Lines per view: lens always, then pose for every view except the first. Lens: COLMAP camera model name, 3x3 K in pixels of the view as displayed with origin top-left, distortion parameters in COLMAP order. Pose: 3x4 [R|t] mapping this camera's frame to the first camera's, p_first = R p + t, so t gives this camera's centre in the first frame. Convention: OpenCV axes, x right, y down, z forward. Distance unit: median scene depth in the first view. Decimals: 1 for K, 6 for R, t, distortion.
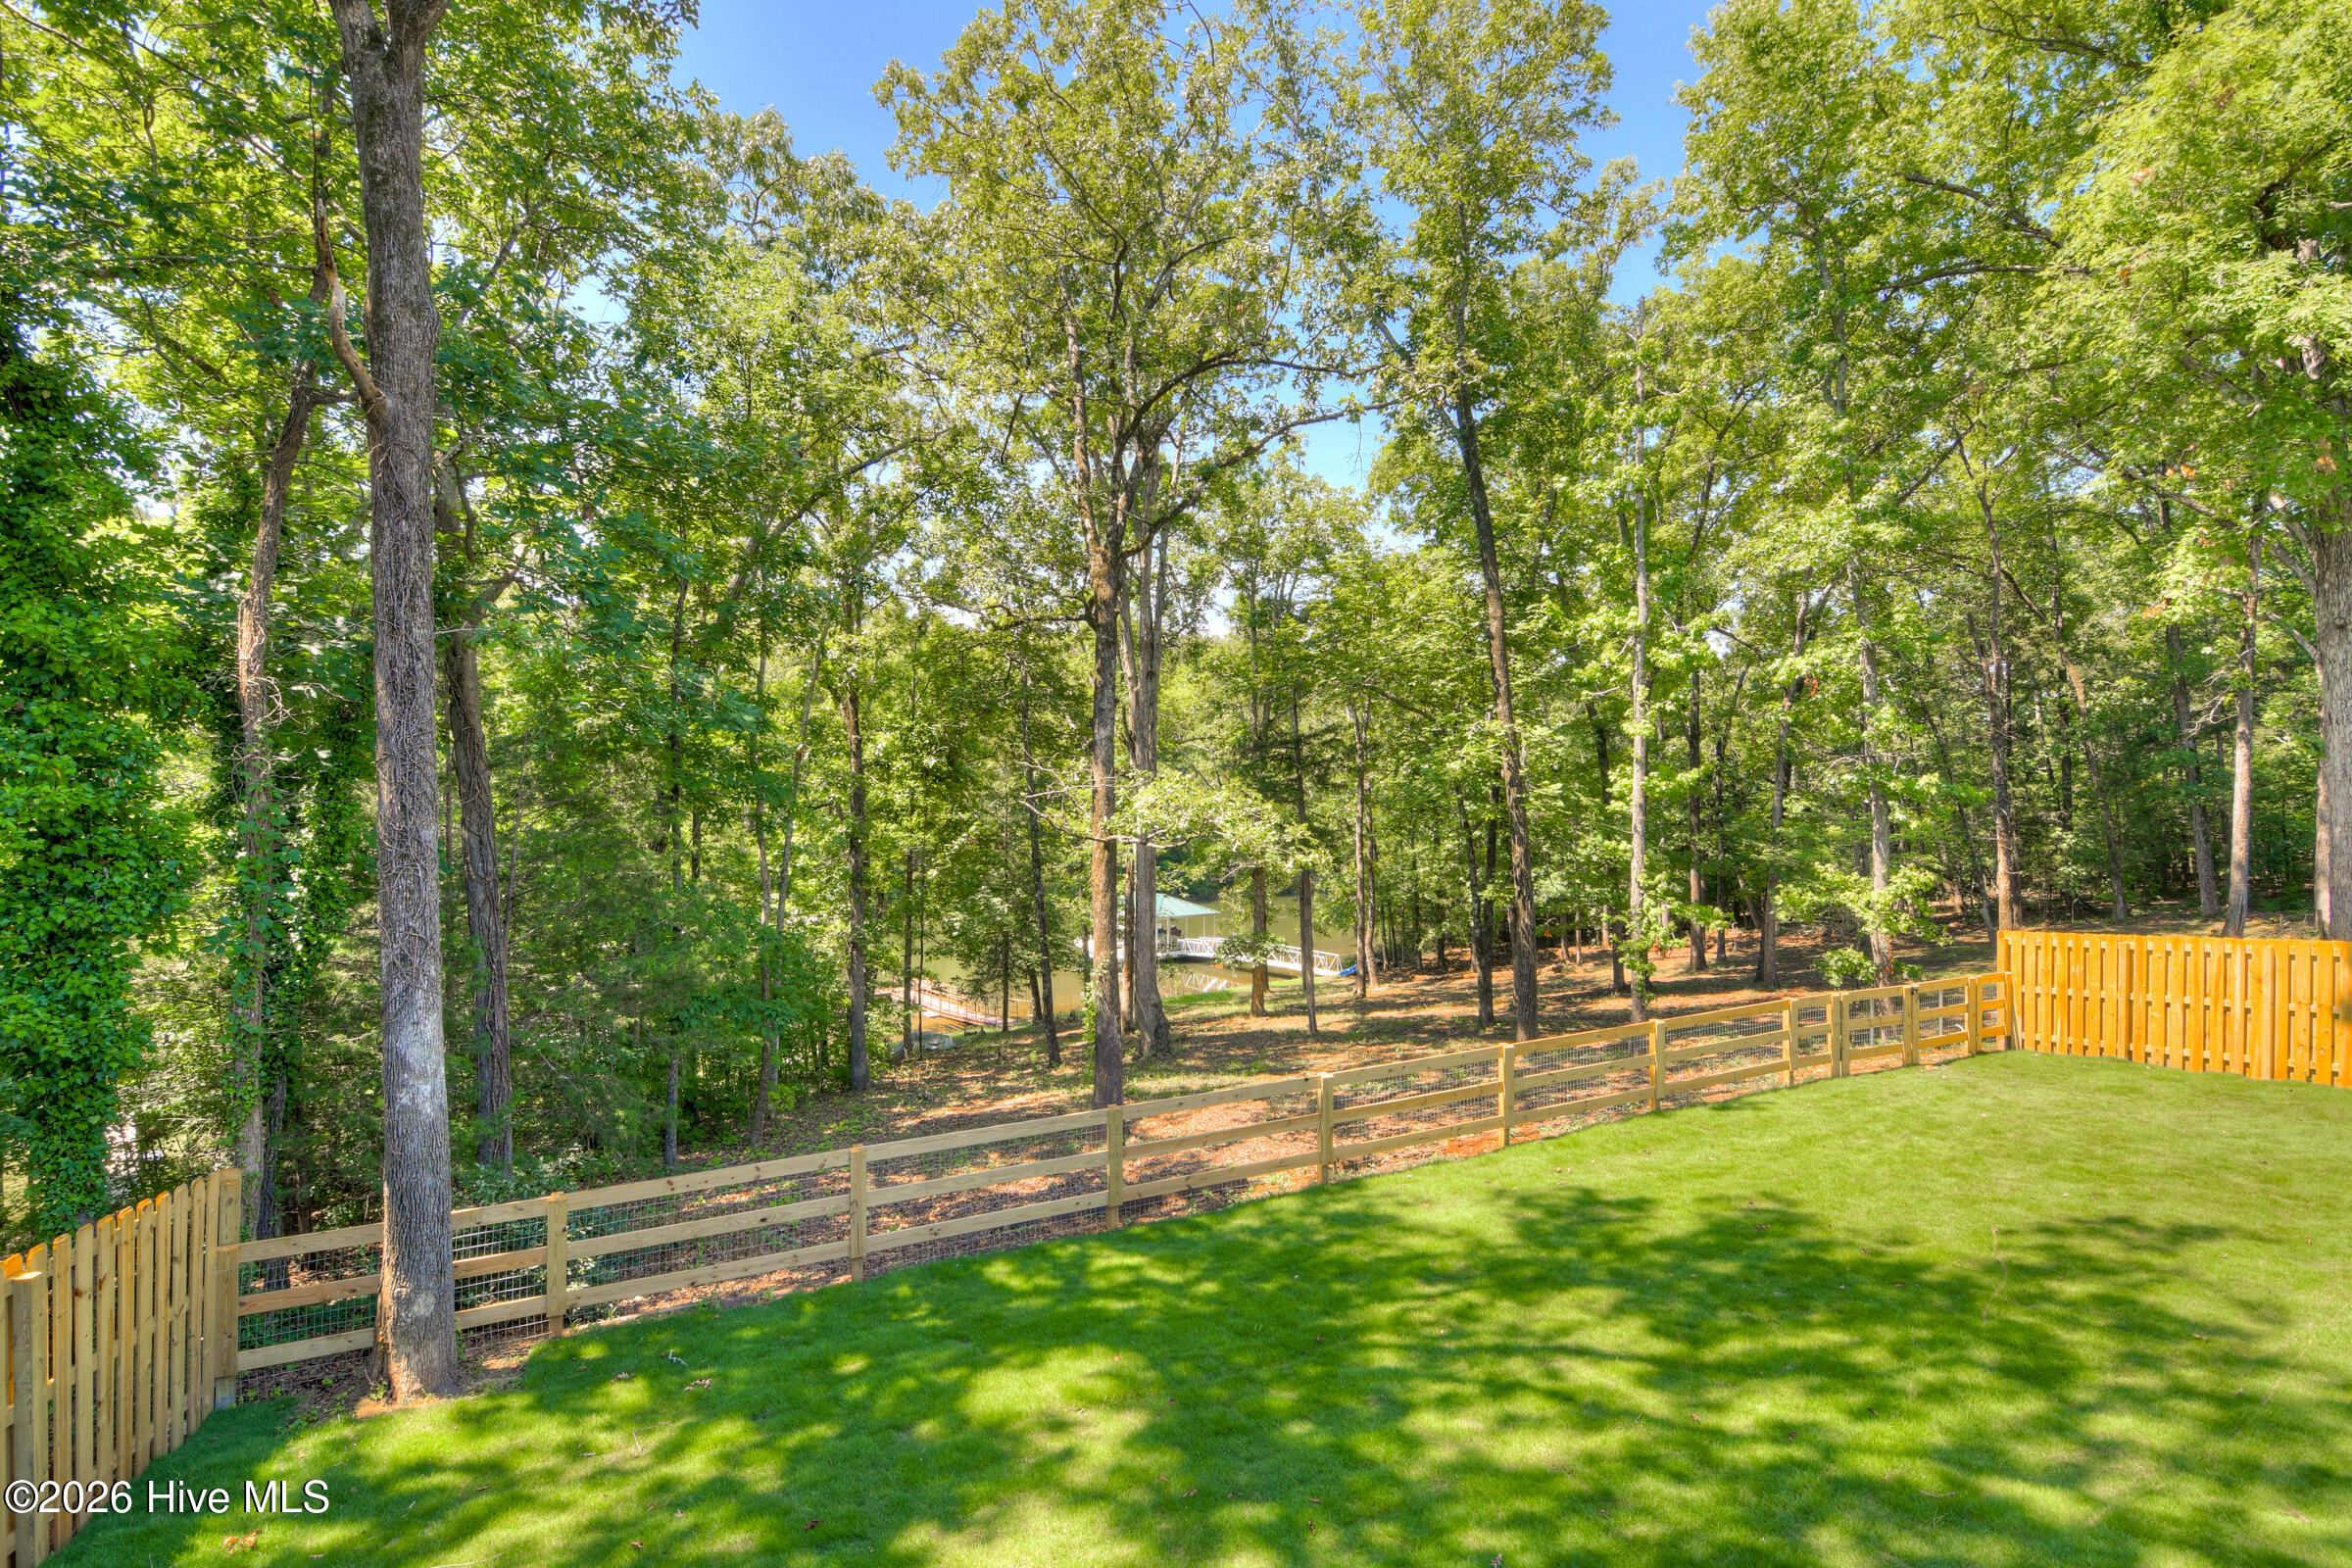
lens RADIAL K [[1179.1, 0, 1174.5], [0, 1179.1, 771.9], [0, 0, 1]] dist [-0.005546, -0.010711]
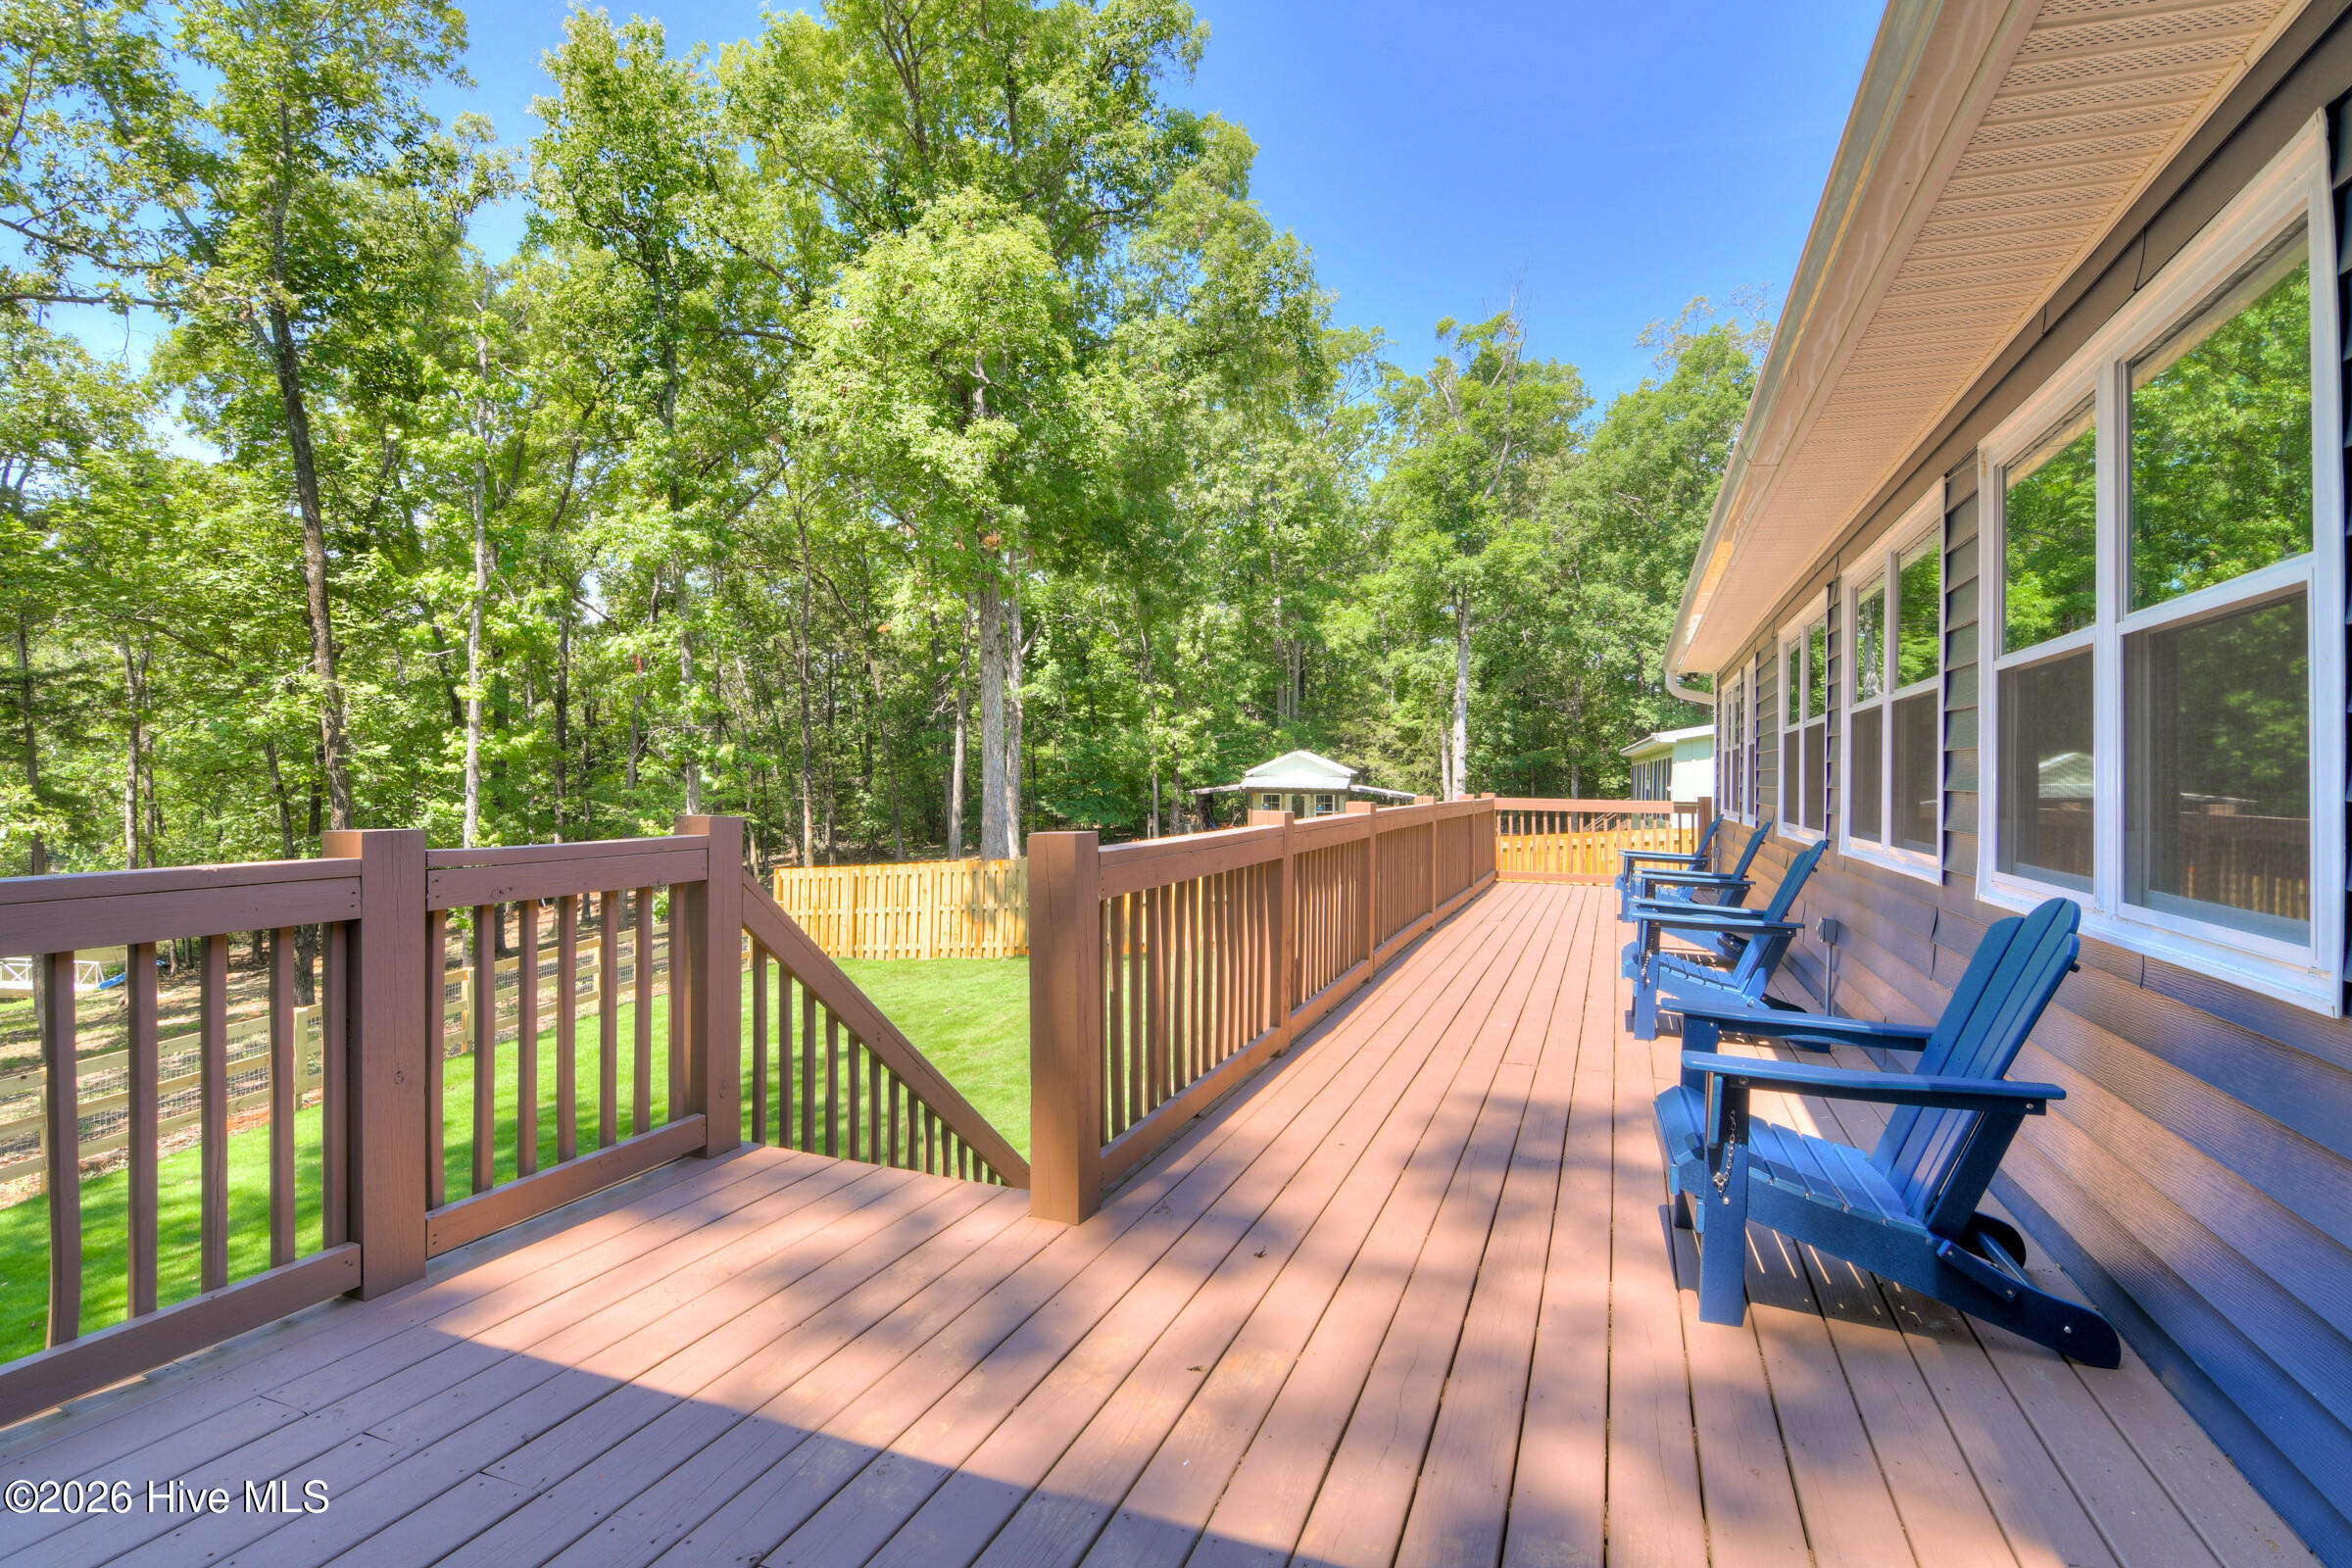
lens RADIAL K [[1179.1, 0, 1174.5], [0, 1179.1, 771.9], [0, 0, 1]] dist [-0.005546, -0.010711]
pose [[0.635163, 0.007407, 0.772342, -0.006310], [-0.030104, 0.999432, 0.015172, -0.001464], [-0.771791, -0.032888, 0.635025, -0.105750]]
